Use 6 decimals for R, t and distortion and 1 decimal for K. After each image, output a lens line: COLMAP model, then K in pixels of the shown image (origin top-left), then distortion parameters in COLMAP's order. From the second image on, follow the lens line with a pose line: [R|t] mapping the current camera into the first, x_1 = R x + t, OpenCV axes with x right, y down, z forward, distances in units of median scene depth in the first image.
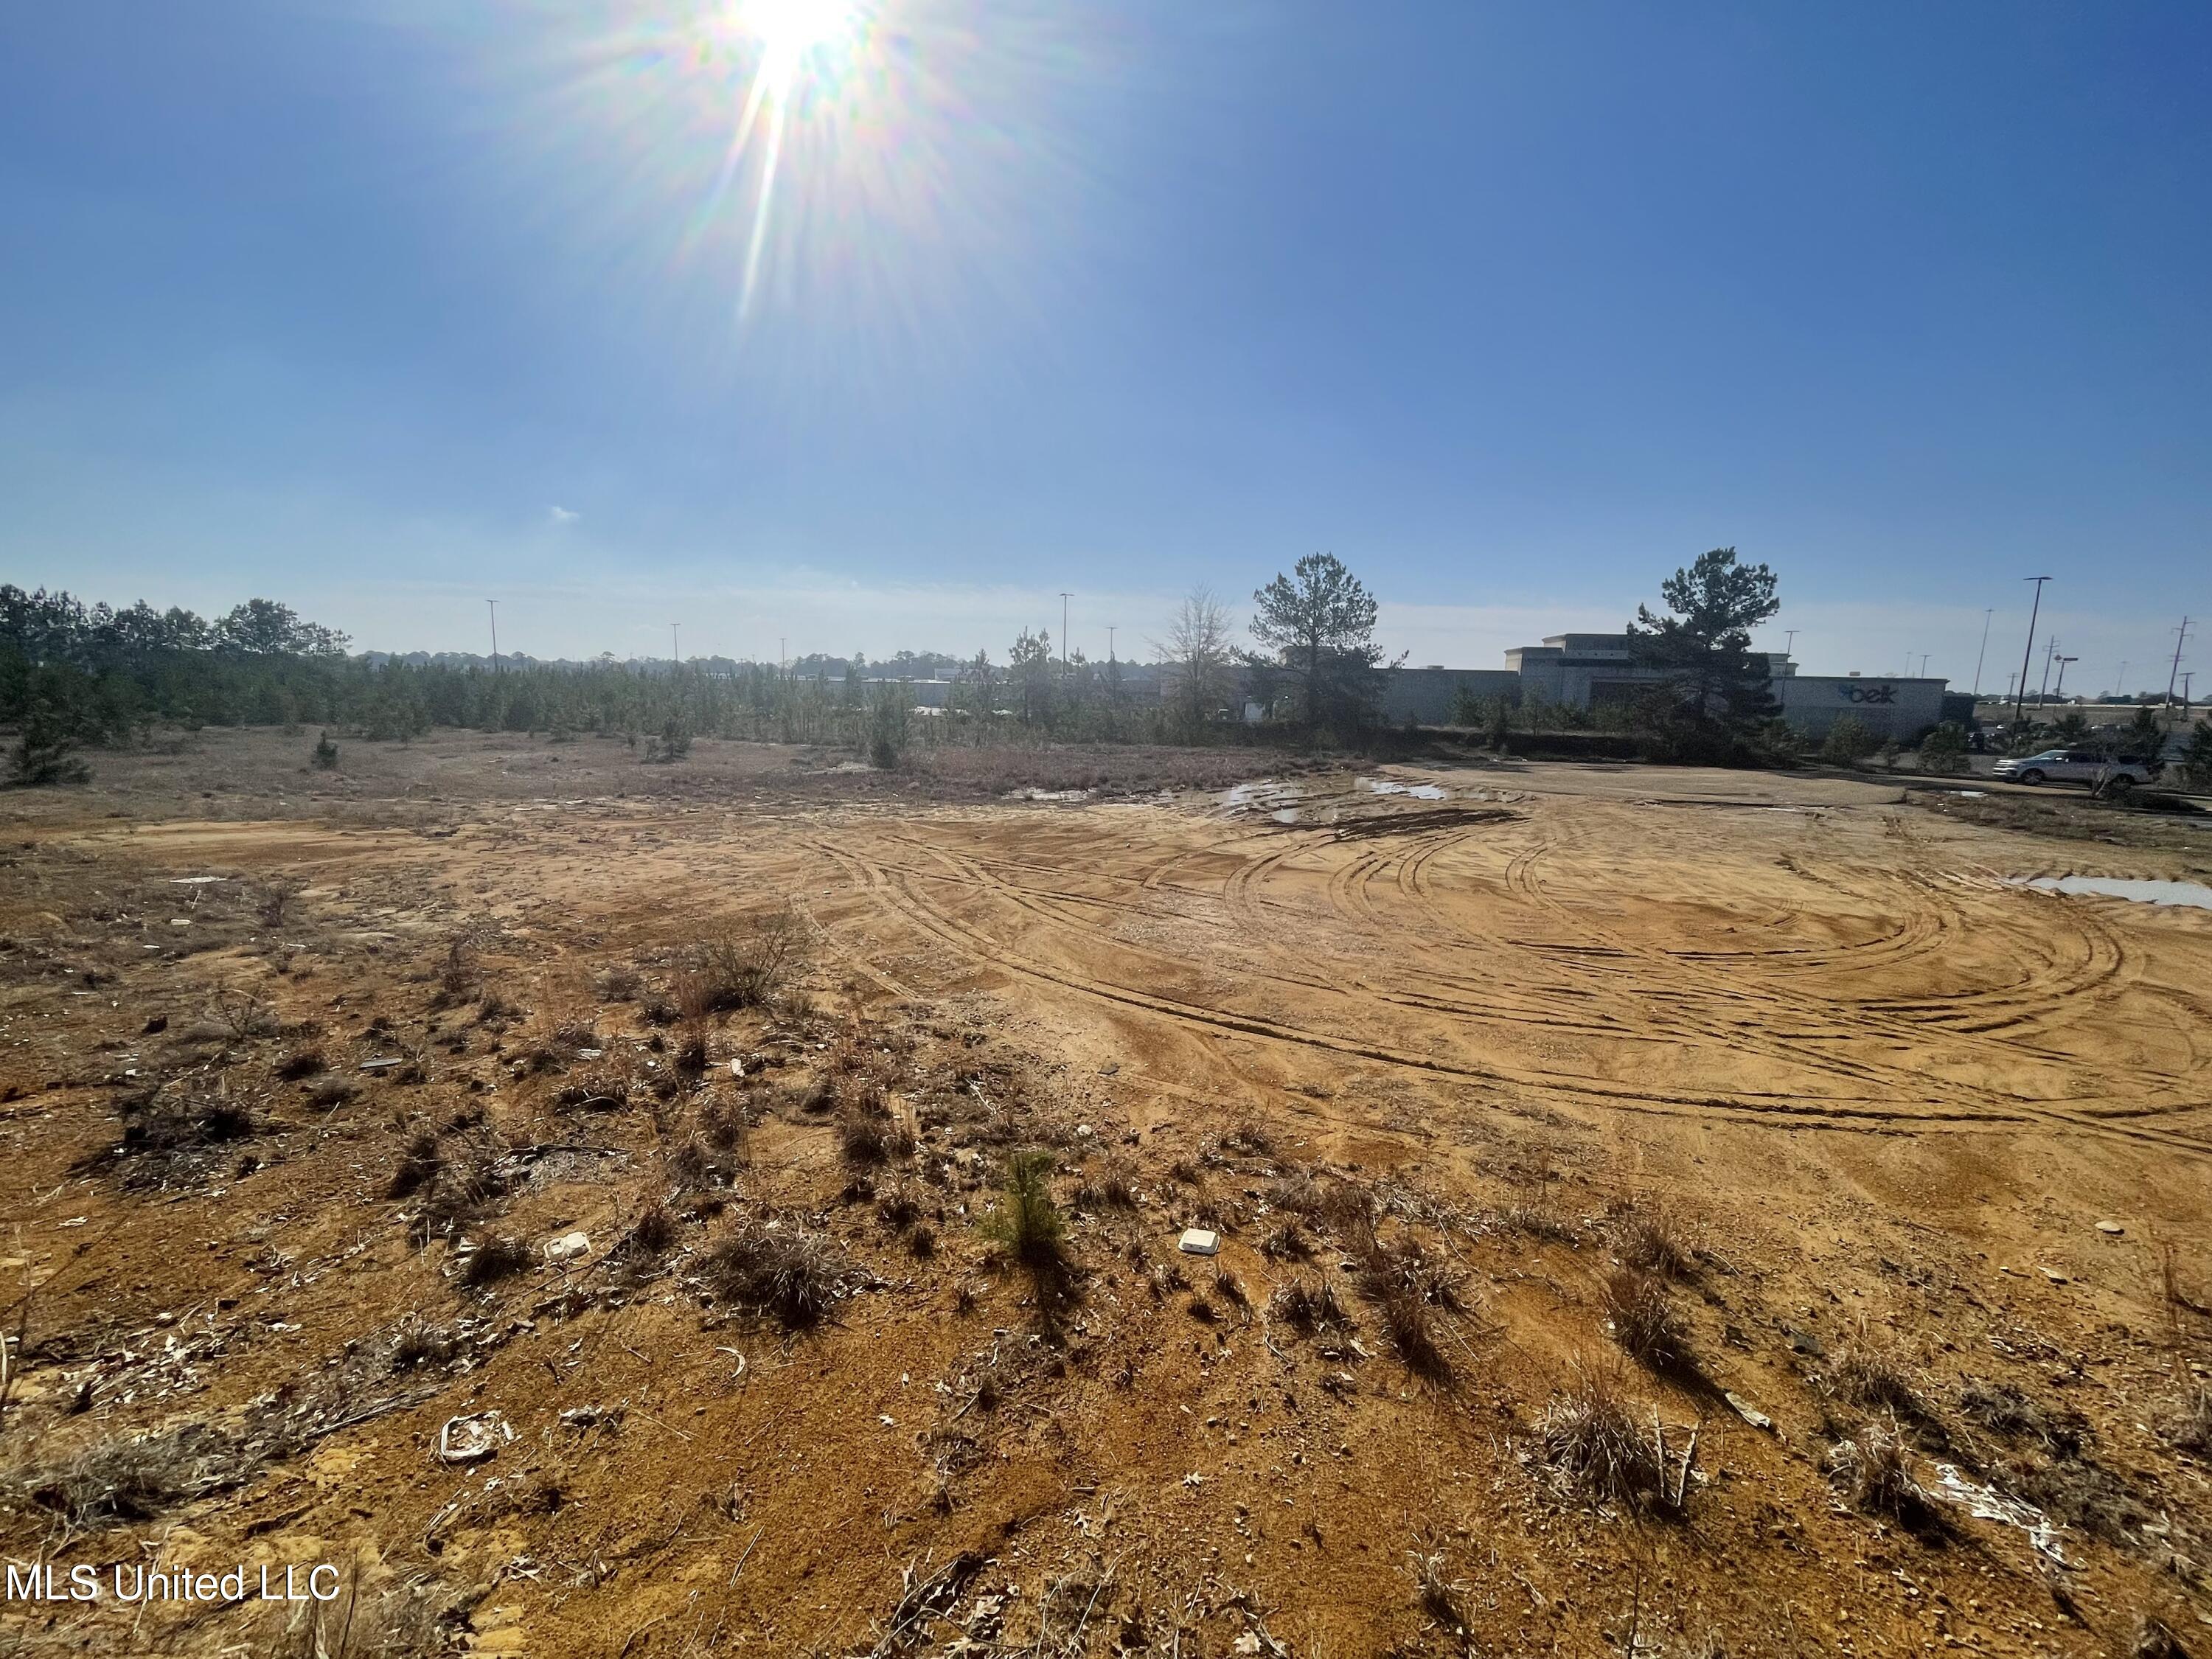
lens RADIAL K [[898.5, 0, 1108.3], [0, 898.5, 830.3], [0, 0, 1]] dist [-0.001869, -0.000264]
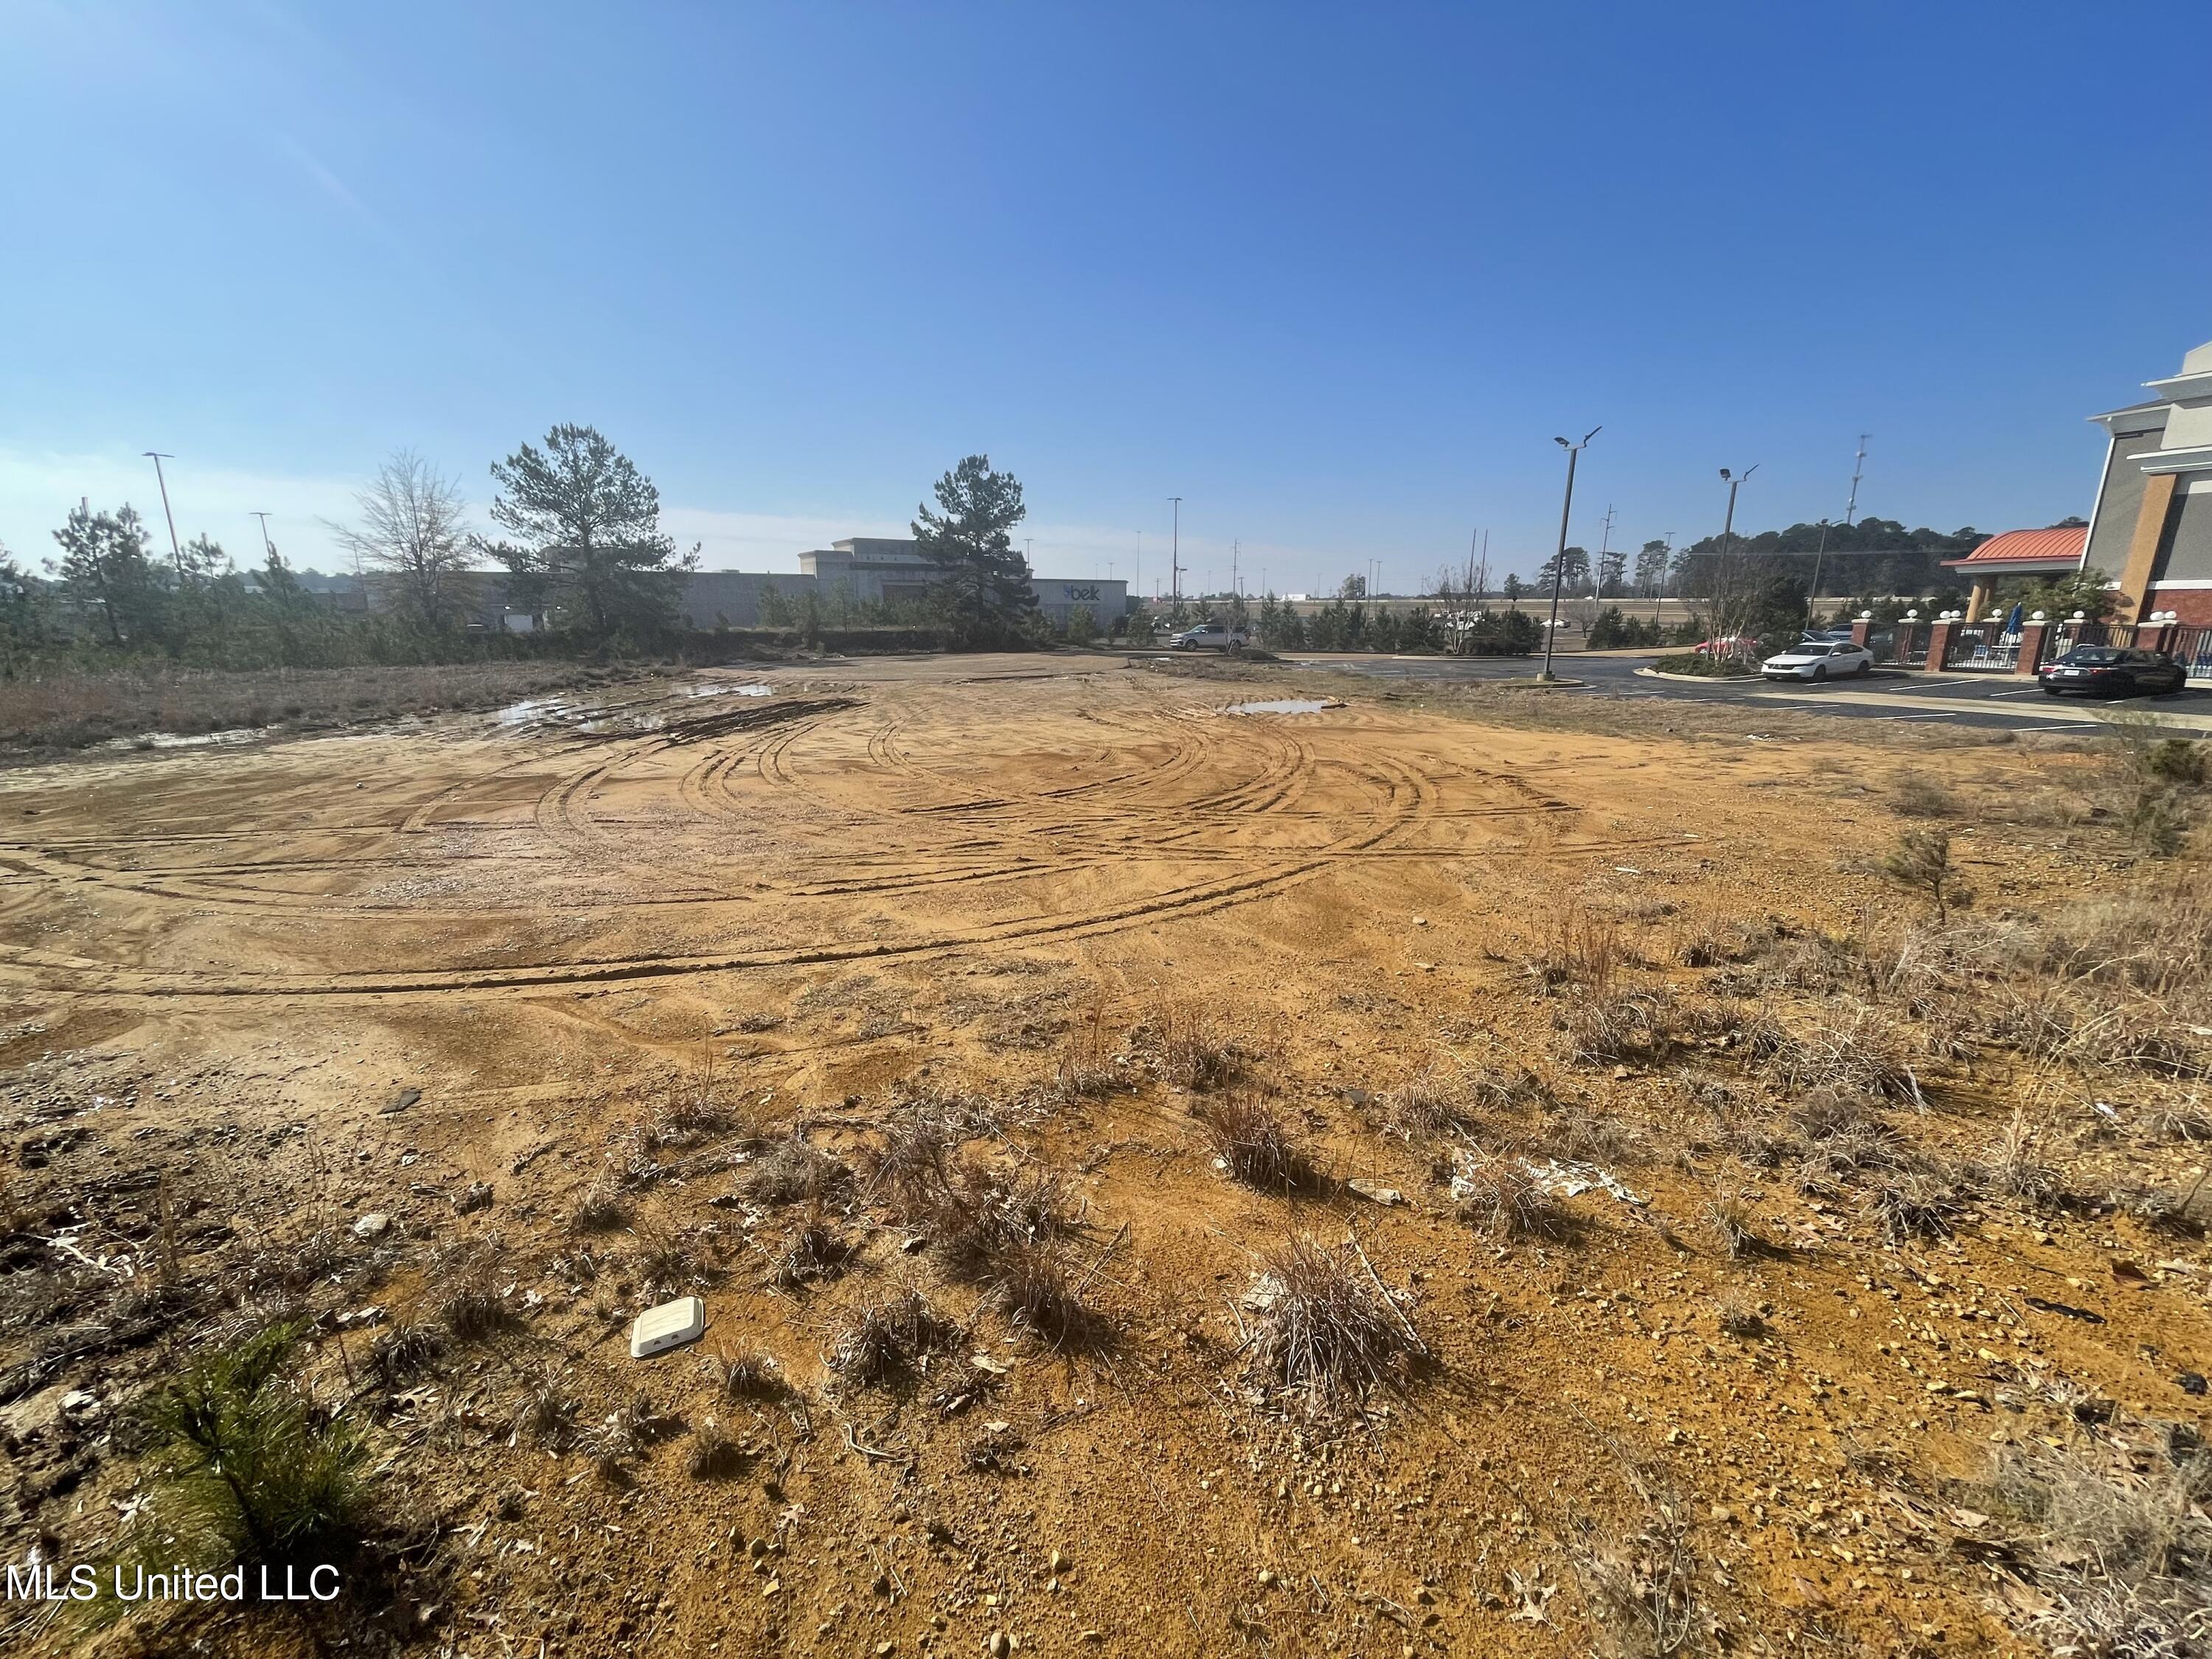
lens RADIAL K [[891.4, 0, 1108.4], [0, 891.4, 827.3], [0, 0, 1]] dist [-0.003058, -0.000275]
pose [[0.740152, -0.180206, 0.647843, -0.001052], [0.120590, 0.983375, 0.135766, 0.061877], [-0.661538, -0.022364, 0.749578, 0.243145]]
